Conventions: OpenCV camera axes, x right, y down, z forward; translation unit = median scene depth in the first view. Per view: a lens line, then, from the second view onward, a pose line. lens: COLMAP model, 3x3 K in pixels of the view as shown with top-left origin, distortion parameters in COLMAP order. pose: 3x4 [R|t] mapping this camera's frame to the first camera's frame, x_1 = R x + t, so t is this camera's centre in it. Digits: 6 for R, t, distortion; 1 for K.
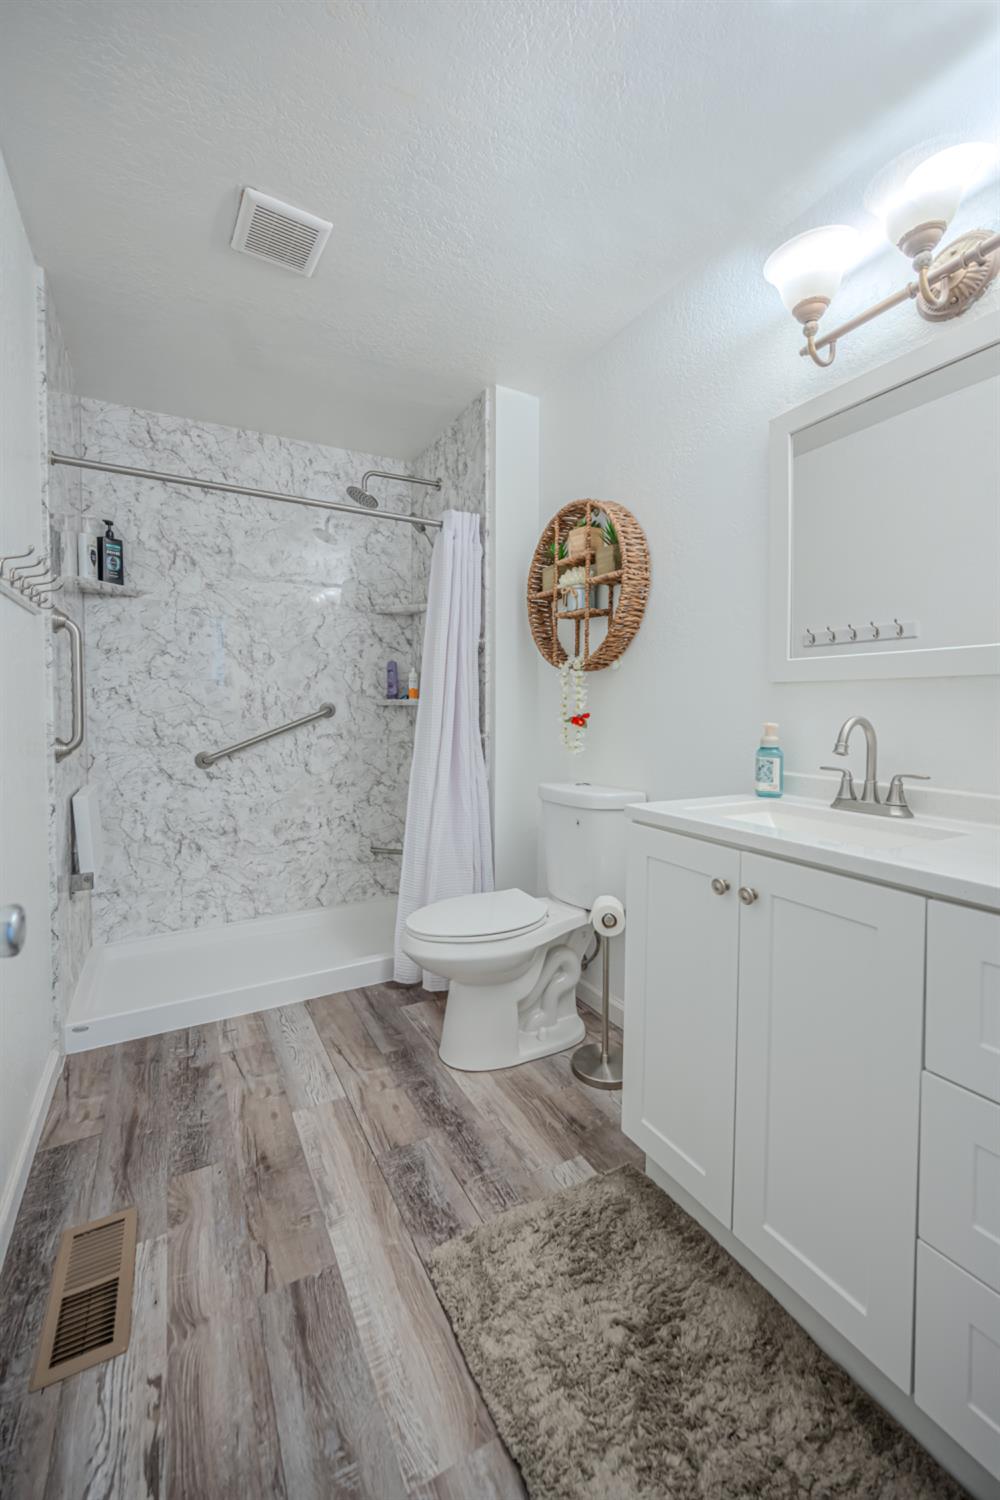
lens RADIAL K [[616.9, 0, 515.9], [0, 616.9, 742.8], [0, 0, 1]] dist [-0.001448, 0.000736]
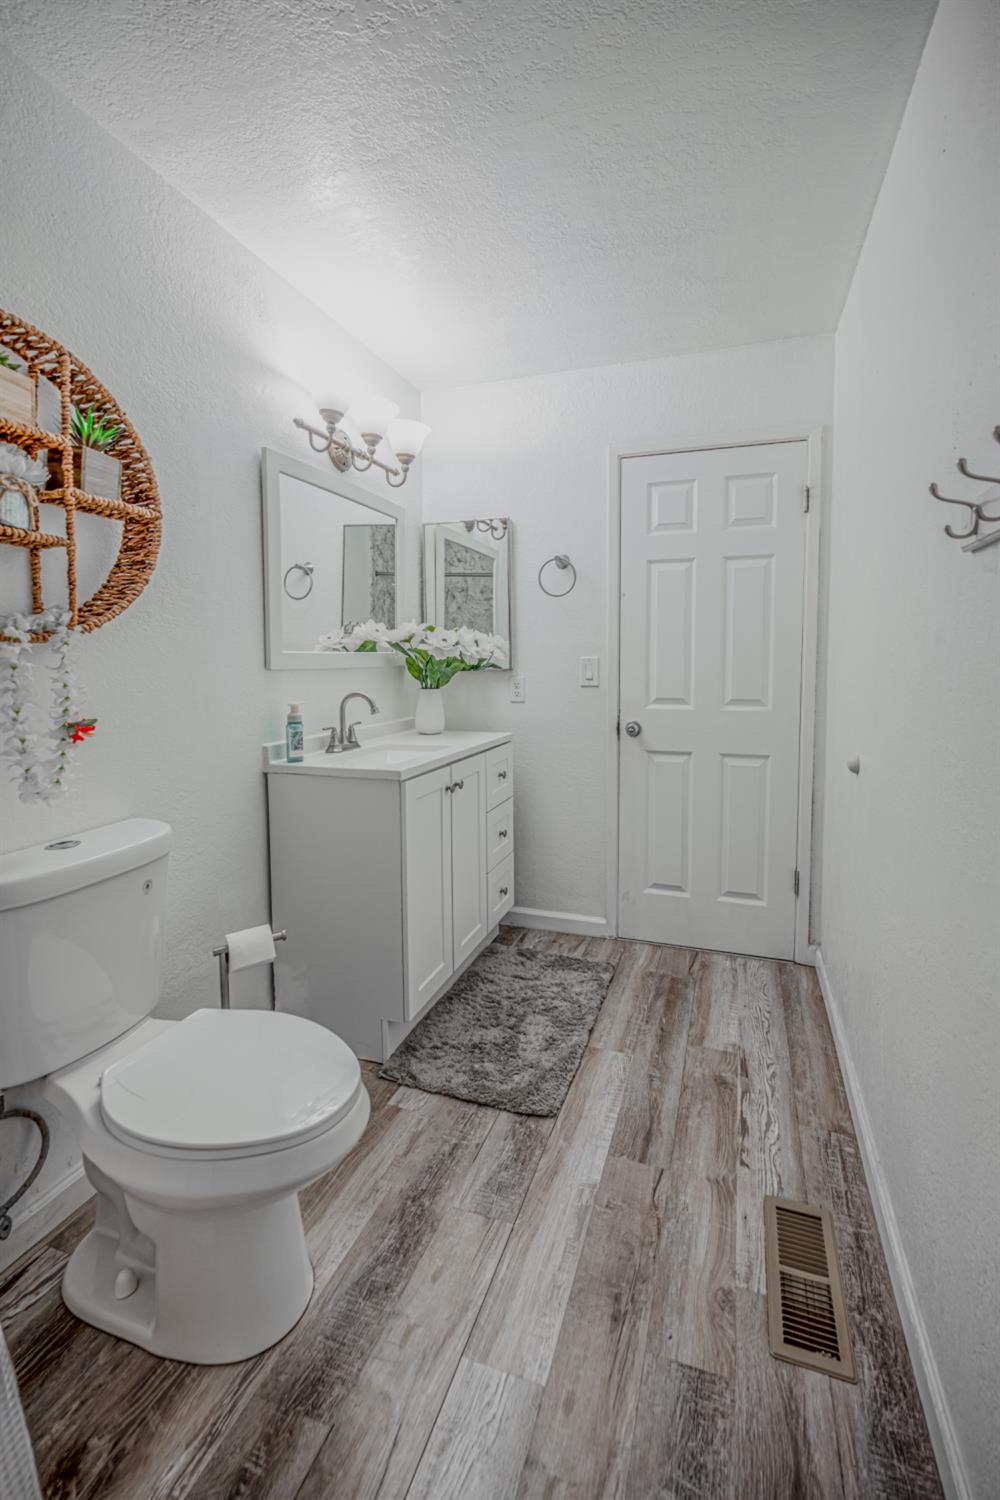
lens RADIAL K [[616.9, 0, 515.6], [0, 616.9, 752.9], [0, 0, 1]] dist [-0.001448, 0.000736]
pose [[-0.653157, -0.115203, 0.748408, -0.929001], [0.048164, 0.980037, 0.192892, -0.166811], [-0.755689, 0.162035, -0.634569, 1.668782]]
